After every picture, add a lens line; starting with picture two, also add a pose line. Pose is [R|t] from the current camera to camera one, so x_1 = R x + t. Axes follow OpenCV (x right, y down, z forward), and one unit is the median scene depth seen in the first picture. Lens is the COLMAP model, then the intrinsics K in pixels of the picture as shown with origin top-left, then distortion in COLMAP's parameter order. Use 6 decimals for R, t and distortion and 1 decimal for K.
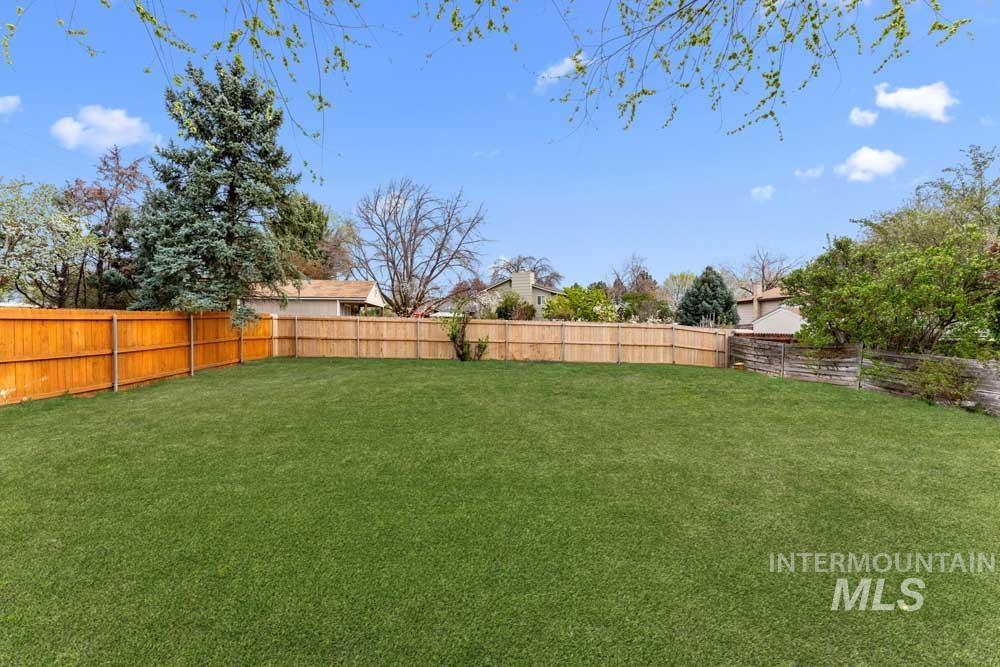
lens RADIAL K [[403.8, 0, 498.3], [0, 403.8, 339.1], [0, 0, 1]] dist [-0.004213, -0.000187]
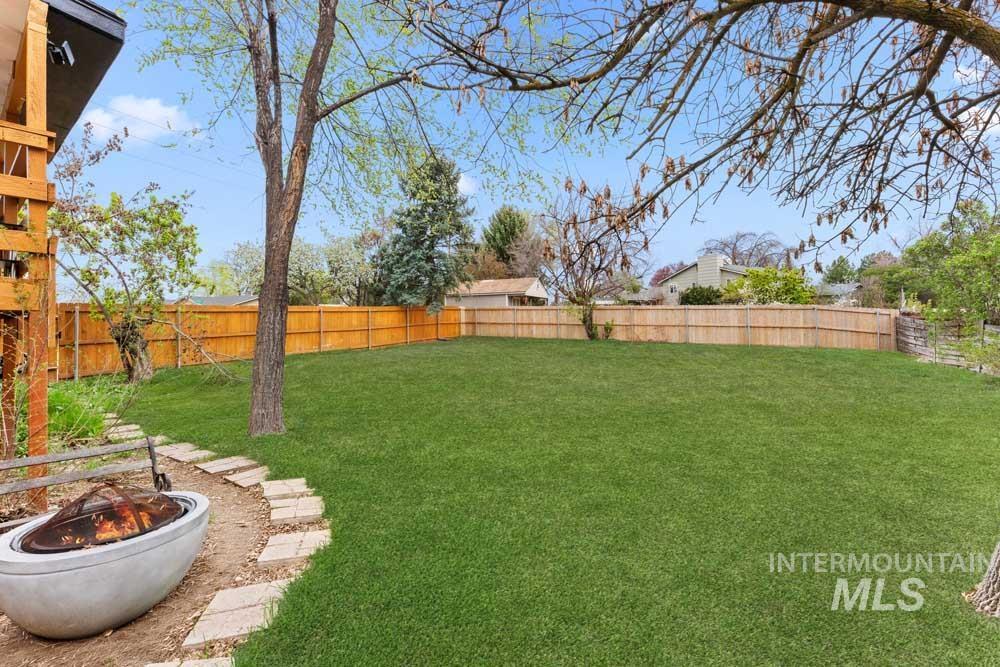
lens RADIAL K [[403.8, 0, 499.5], [0, 403.8, 323.7], [0, 0, 1]] dist [-0.004213, -0.000187]
pose [[0.870496, -0.008586, -0.492100, 0.265030], [0.002580, 0.999914, -0.012883, 0.018213], [0.492168, 0.009945, 0.870443, -0.182641]]
